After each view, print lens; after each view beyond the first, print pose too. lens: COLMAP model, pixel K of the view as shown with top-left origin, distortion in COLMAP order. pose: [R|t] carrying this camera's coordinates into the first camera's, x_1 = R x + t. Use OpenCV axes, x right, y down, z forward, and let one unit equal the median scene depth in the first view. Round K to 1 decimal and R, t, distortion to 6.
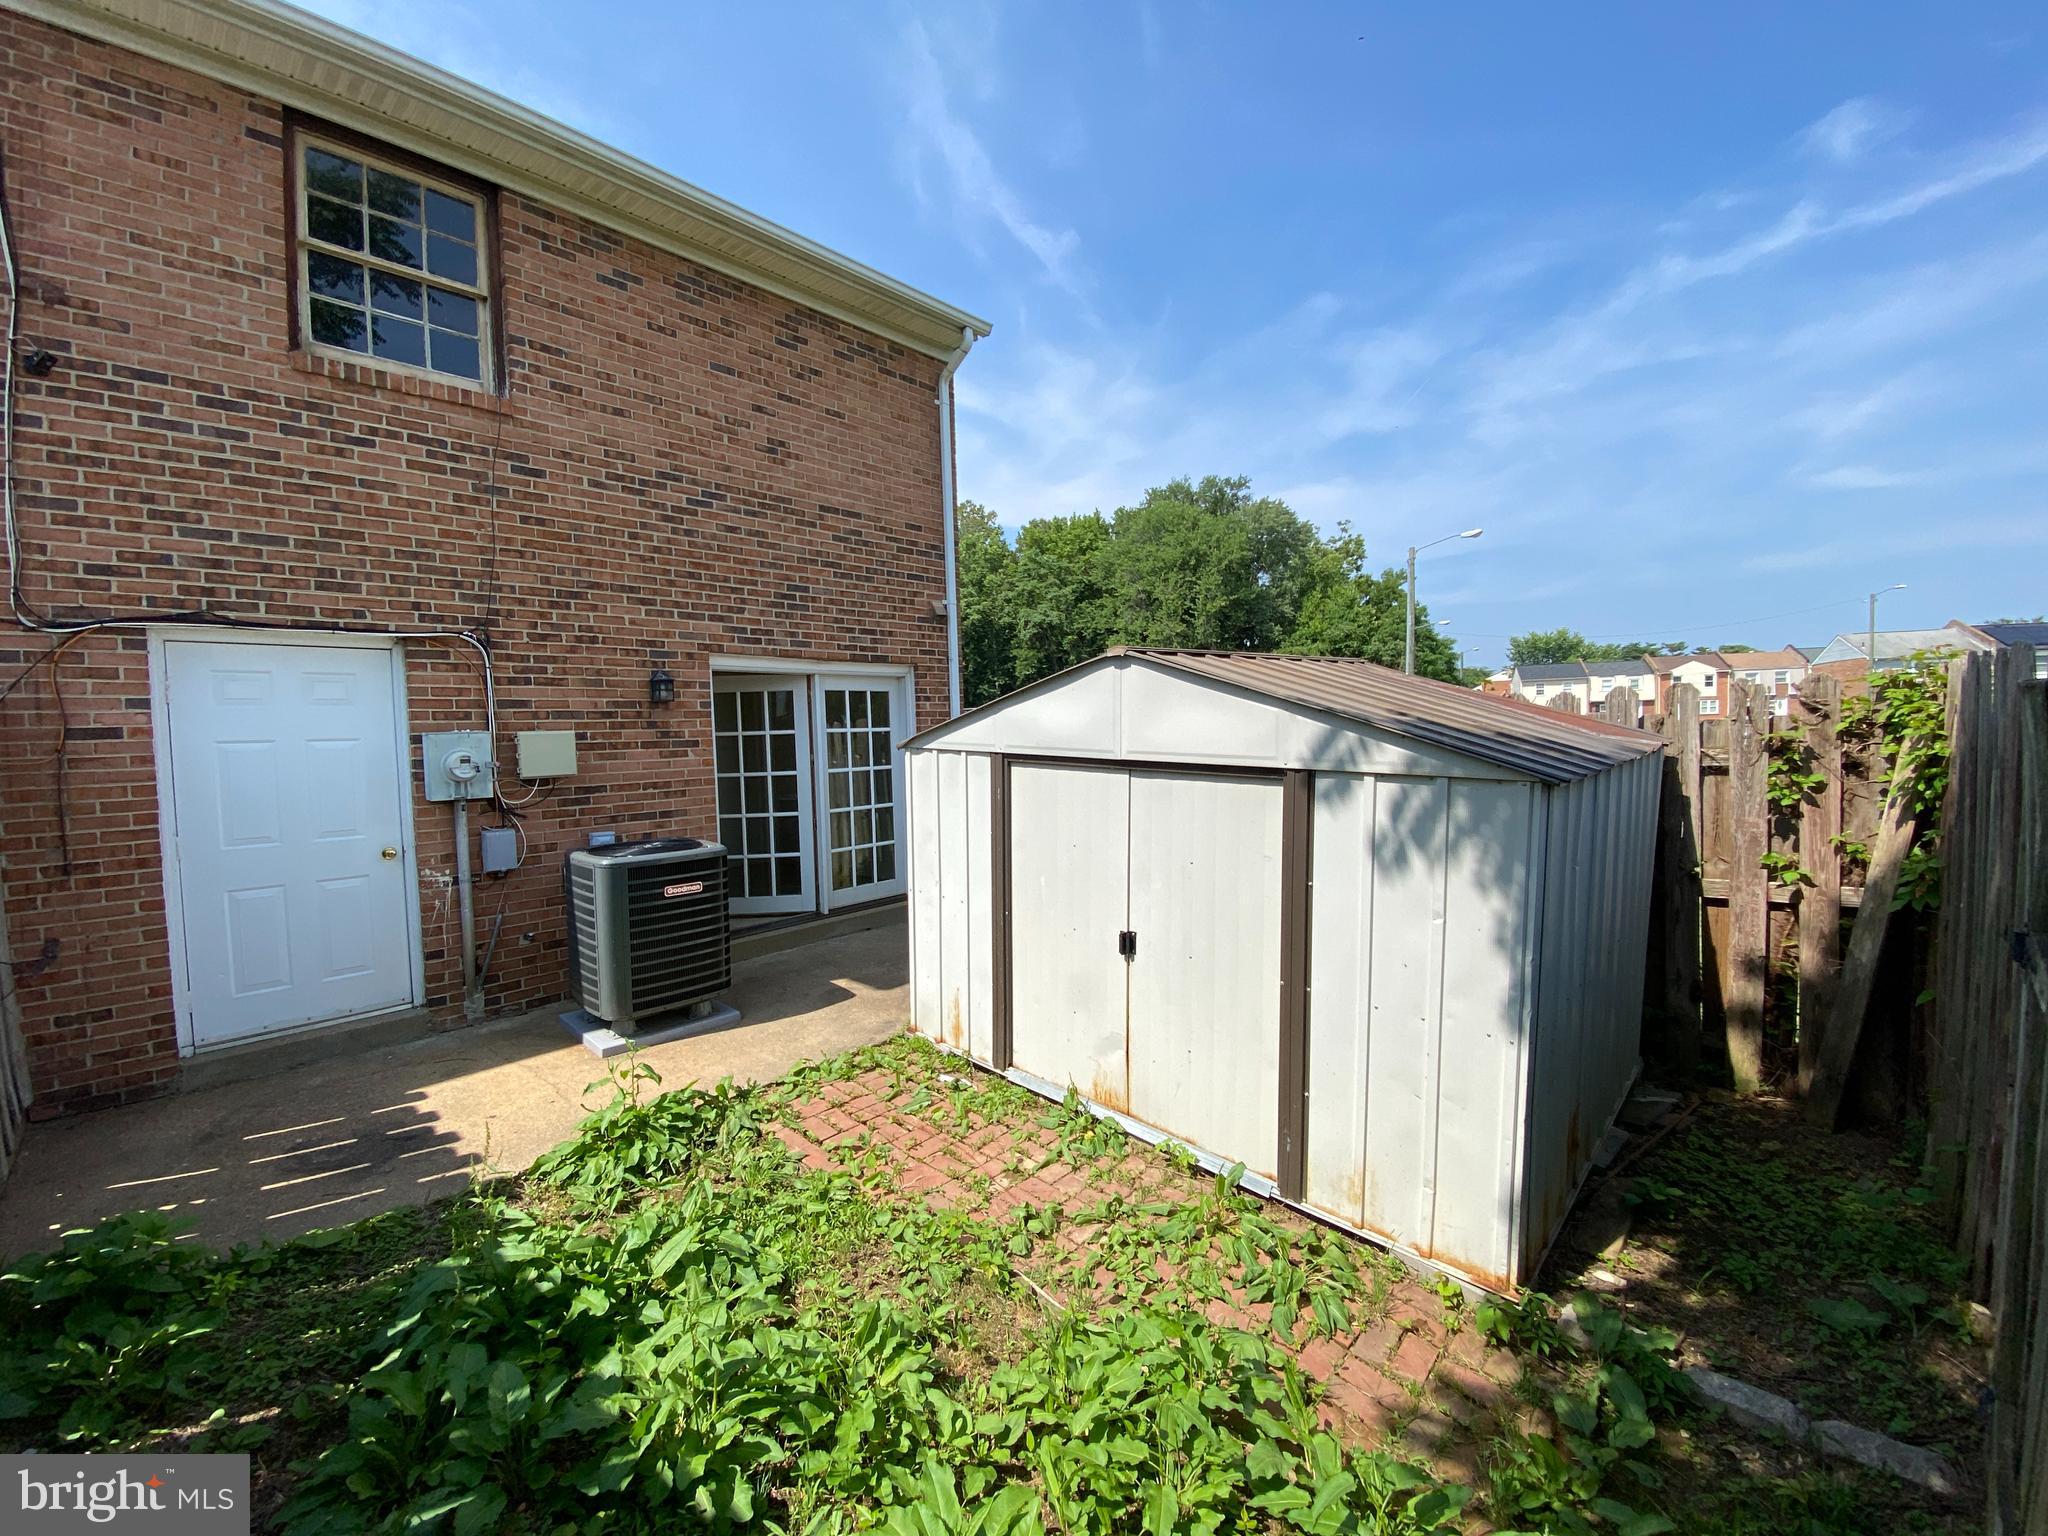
lens RADIAL K [[839.4, 0, 1026.9], [0, 839.4, 768.3], [0, 0, 1]] dist [0.023373, -0.021909]
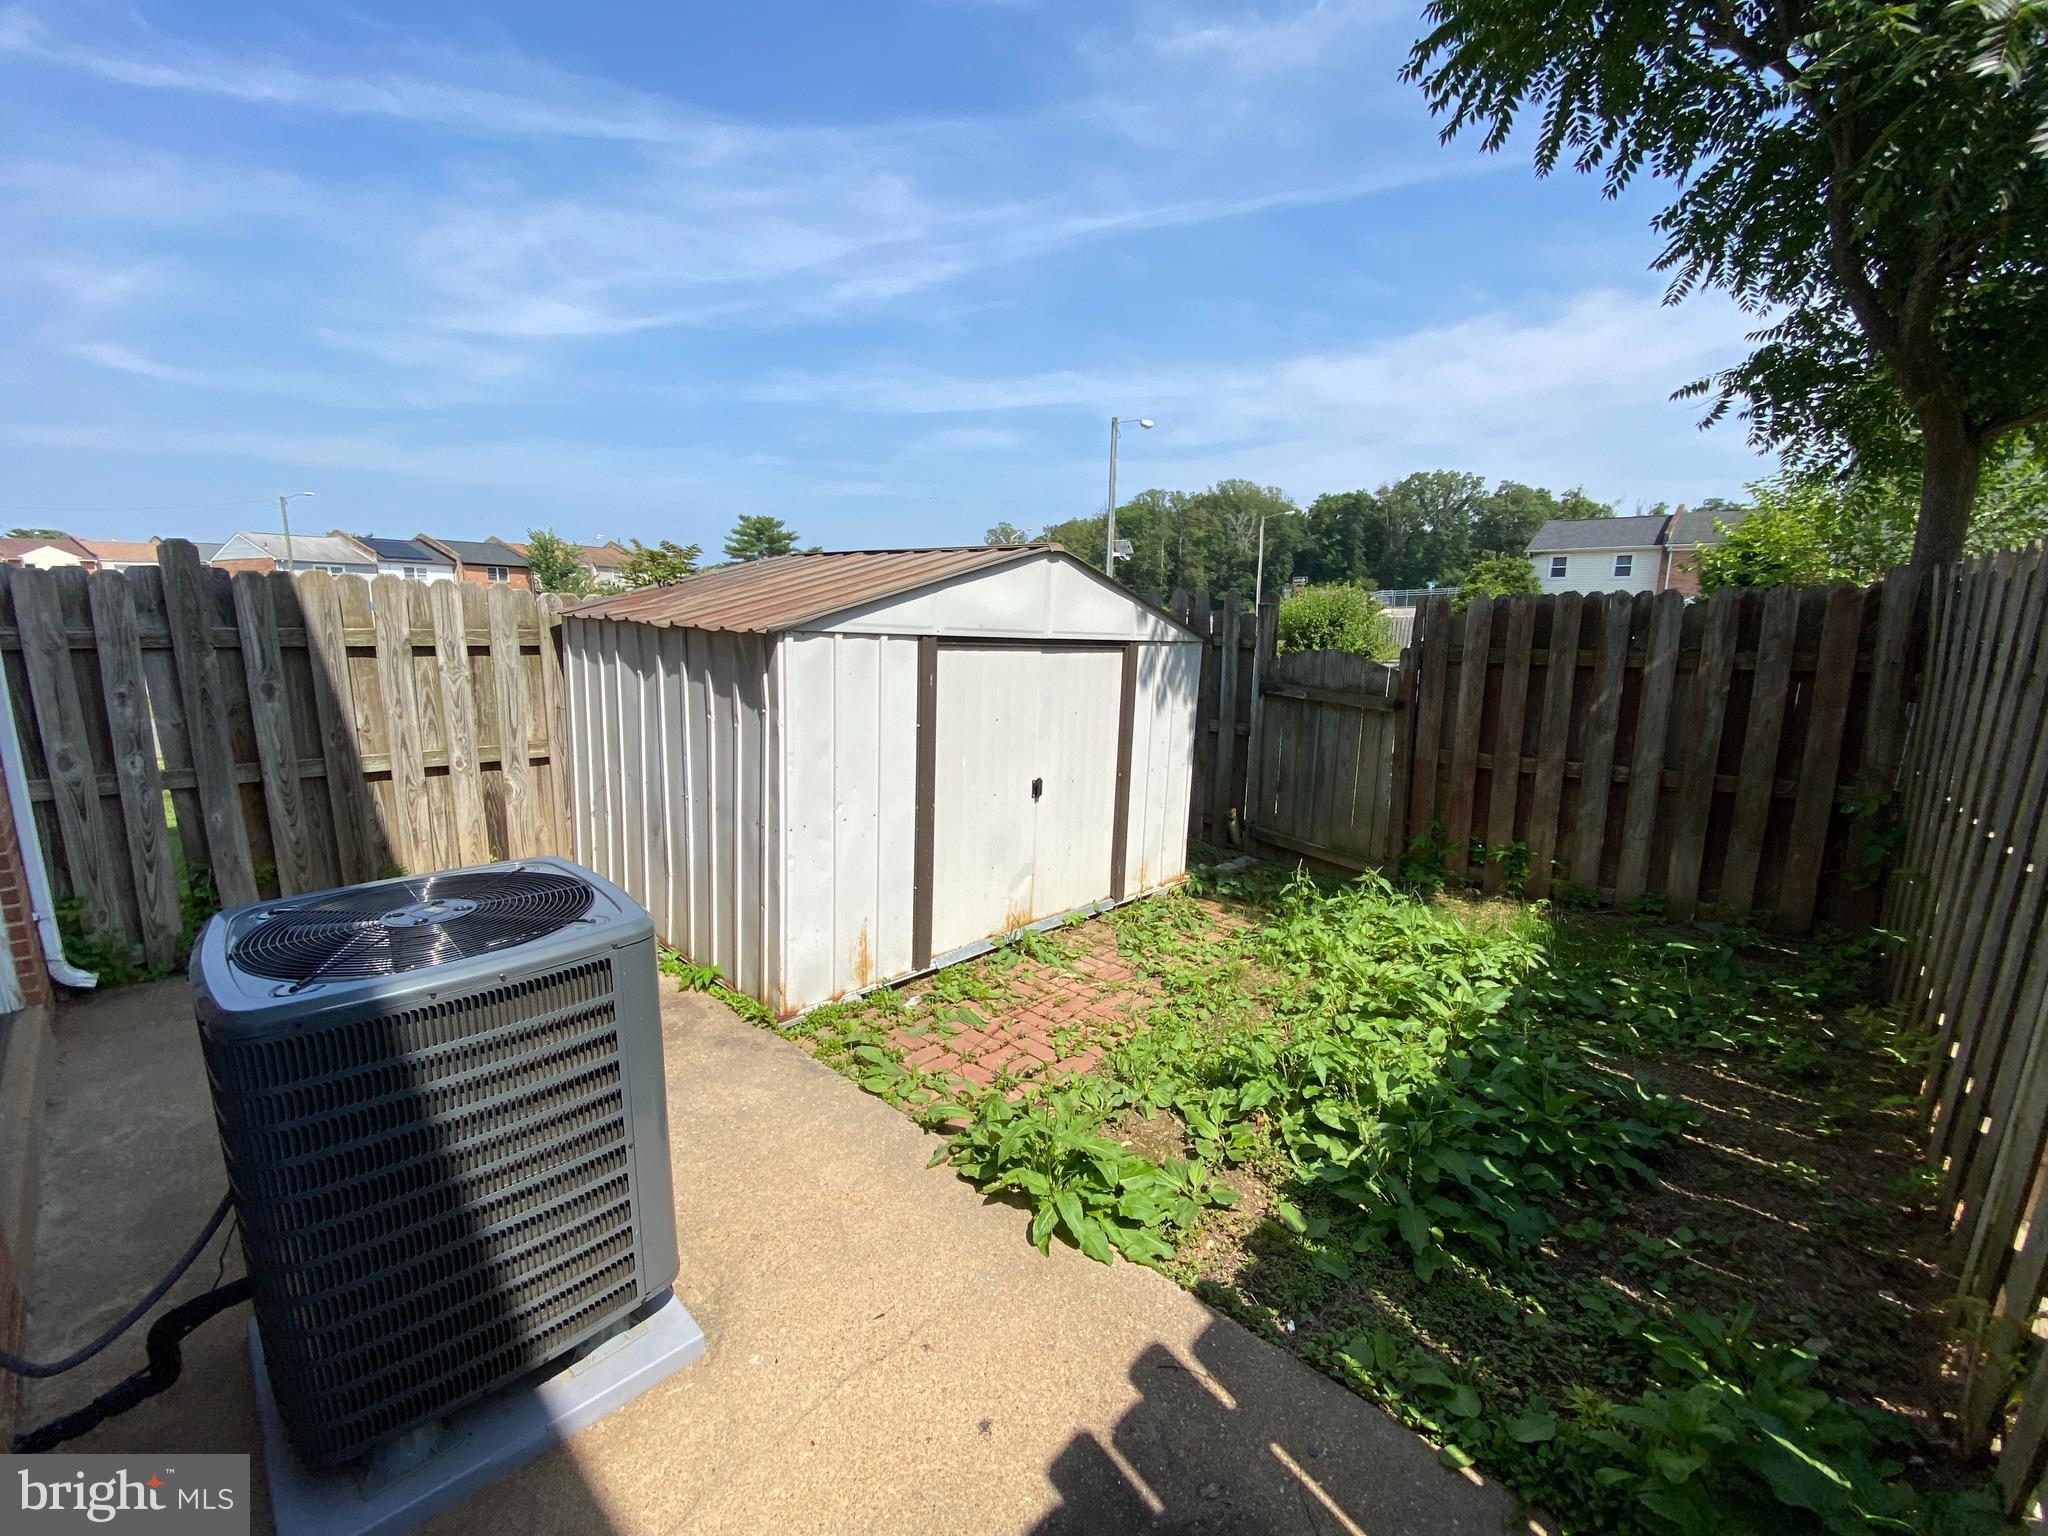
lens RADIAL K [[839.4, 0, 1026.9], [0, 839.4, 768.3], [0, 0, 1]] dist [0.023373, -0.021909]
pose [[-0.025420, -0.157942, 0.987121, -0.975415], [0.040484, 0.986468, 0.158880, -0.016915], [-0.998857, 0.044001, -0.018681, 0.914053]]
